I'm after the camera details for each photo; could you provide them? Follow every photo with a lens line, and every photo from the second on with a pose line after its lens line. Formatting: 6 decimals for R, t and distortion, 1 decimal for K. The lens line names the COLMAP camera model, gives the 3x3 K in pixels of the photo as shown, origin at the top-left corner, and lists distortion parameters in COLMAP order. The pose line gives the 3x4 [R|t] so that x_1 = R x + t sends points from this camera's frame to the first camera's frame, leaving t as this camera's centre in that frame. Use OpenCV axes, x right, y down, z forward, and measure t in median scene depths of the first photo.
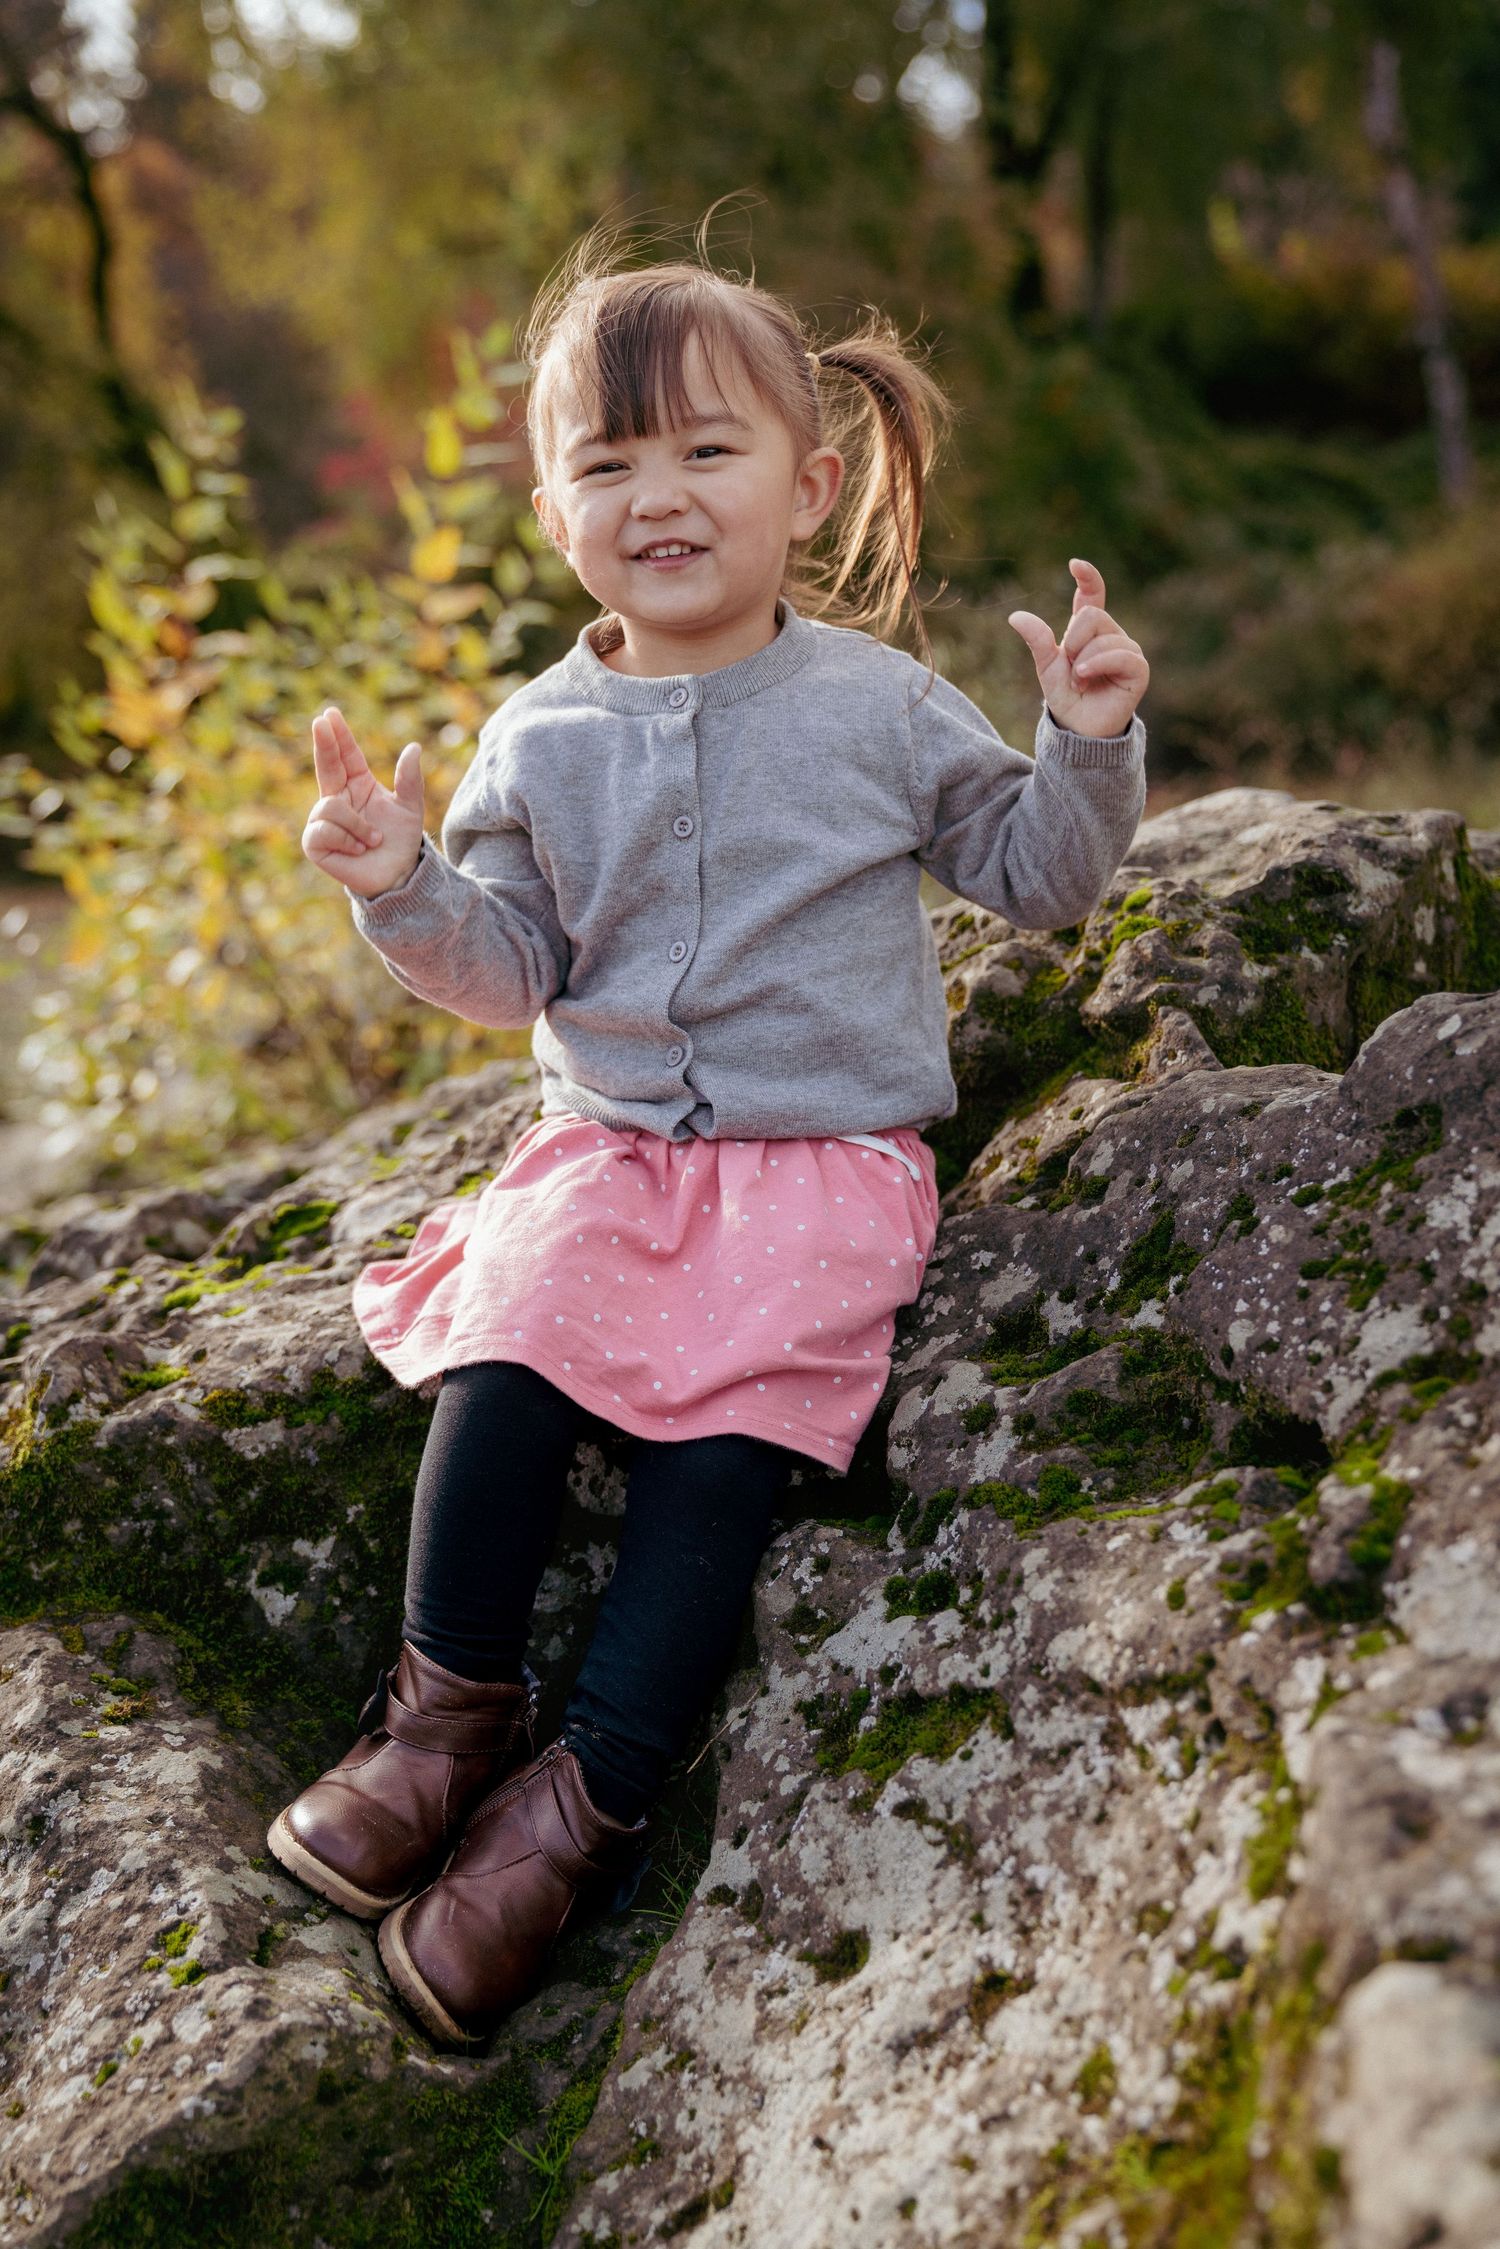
lens RADIAL K [[2713.1, 0, 744.0], [0, 2713.1, 1125.7], [0, 0, 1]] dist [0.005279, 0.000000]
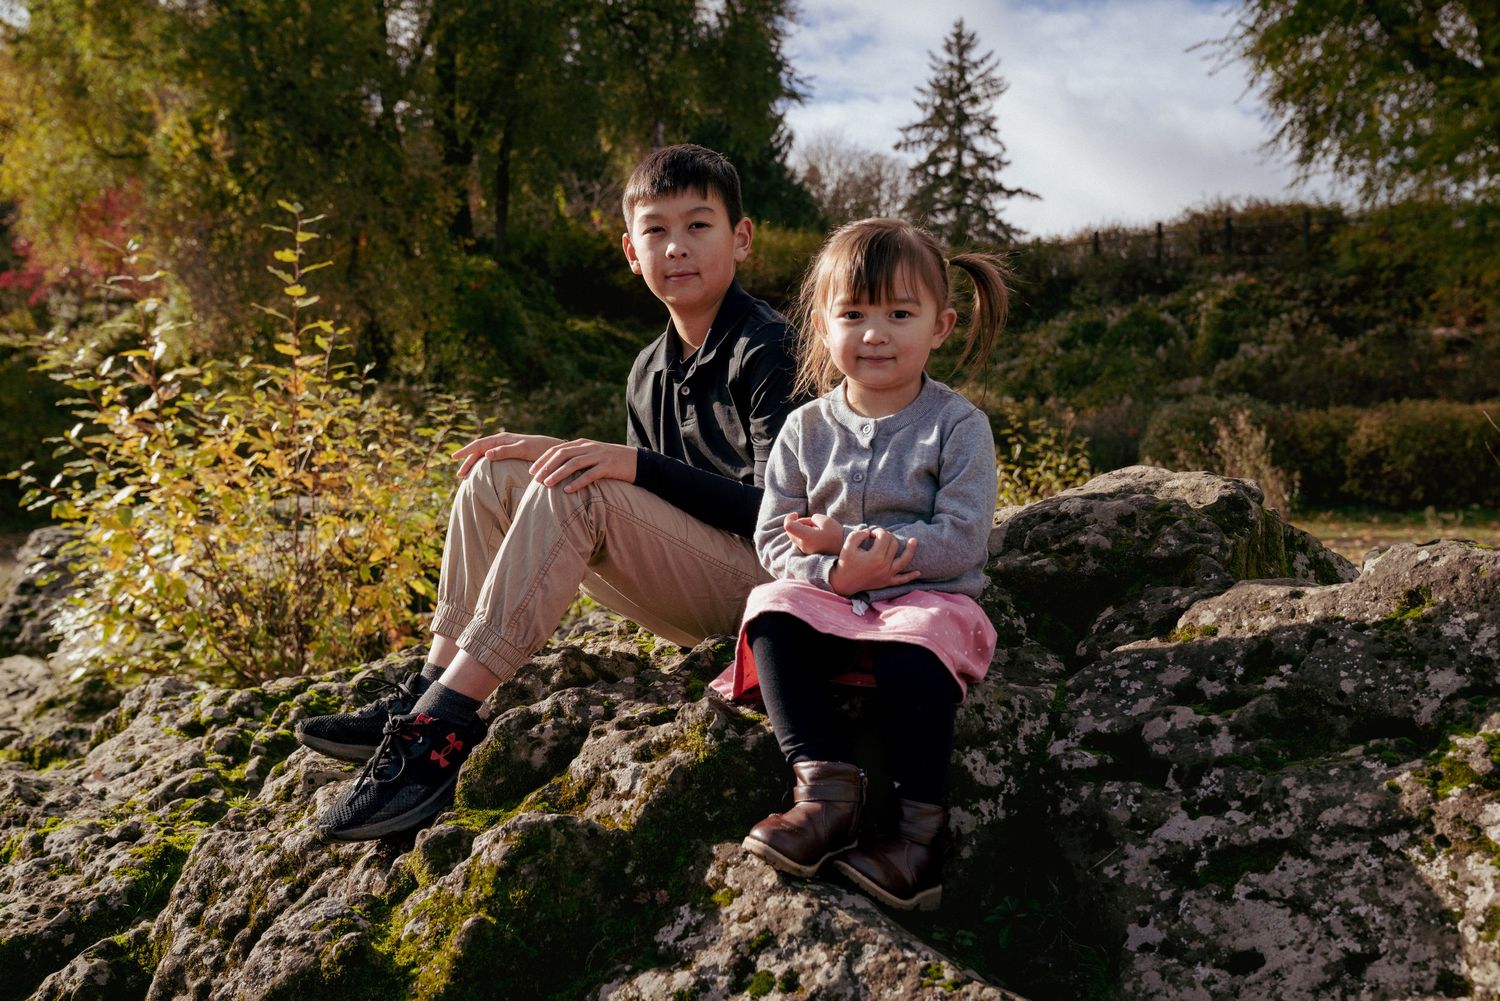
lens RADIAL K [[1581.4, 0, 753.1], [0, 1581.4, 493.8], [0, 0, 1]] dist [0.021785, 0.000000]
pose [[0.946754, 0.061127, 0.316101, -0.593219], [-0.018147, 0.990382, -0.137165, 0.090107], [-0.321446, 0.124125, 0.938758, -0.090000]]
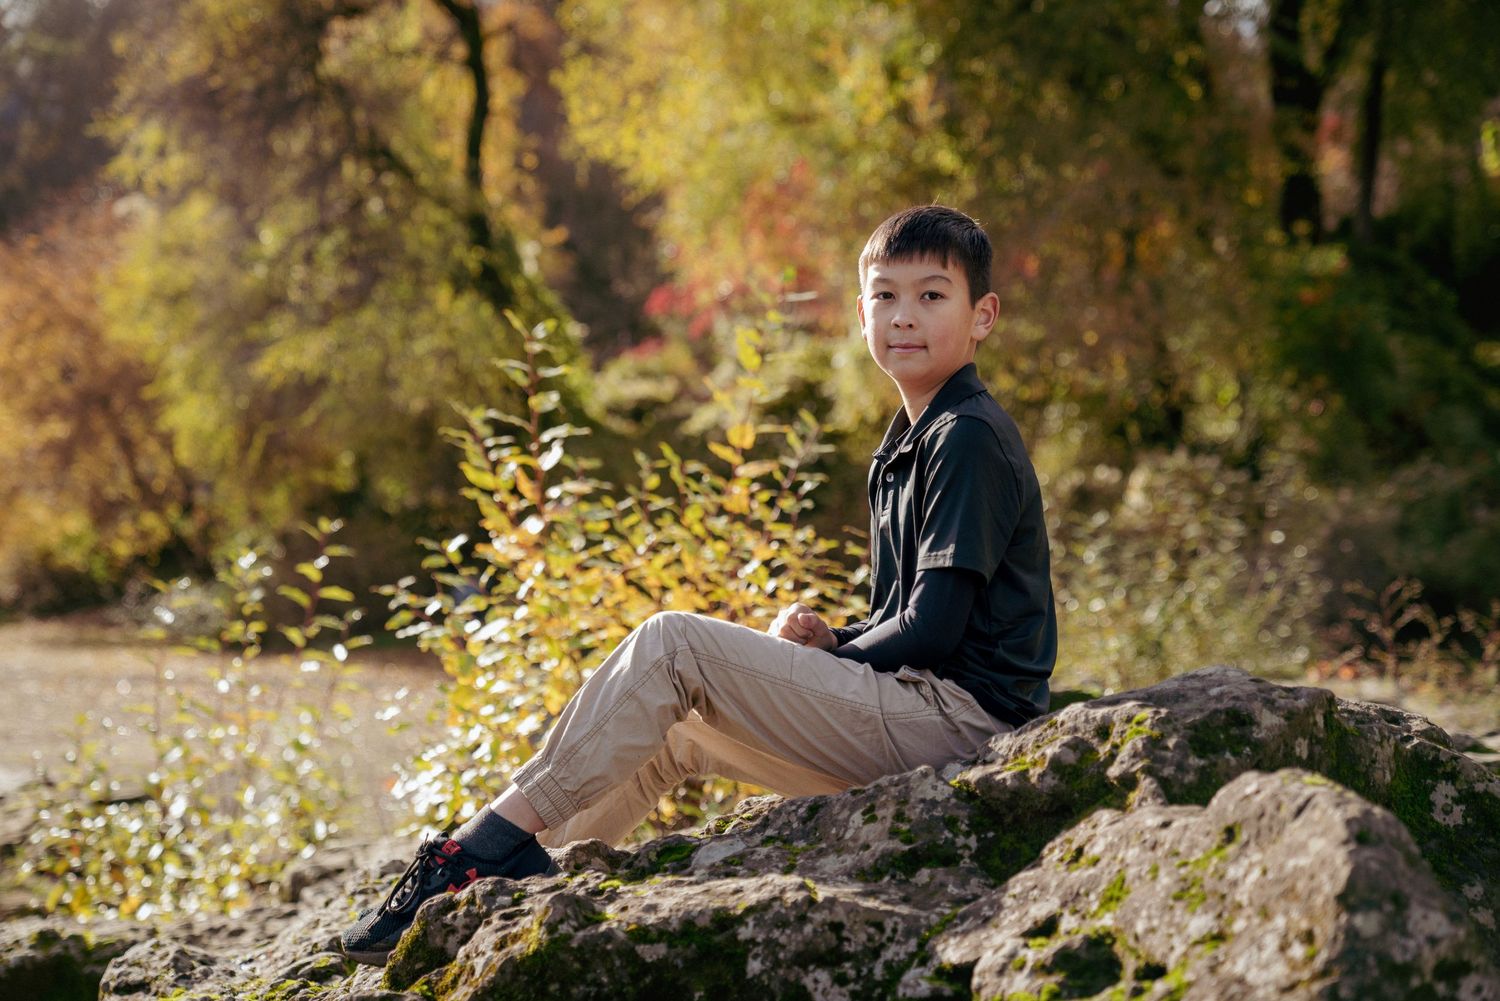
lens RADIAL K [[2614.3, 0, 738.4], [0, 2614.3, 503.0], [0, 0, 1]] dist [0.074108, 0.000000]
pose [[0.990633, 0.086916, -0.105323, 0.049236], [-0.102800, 0.982356, -0.156235, 0.085904], [0.089885, 0.165599, 0.982088, -0.870456]]
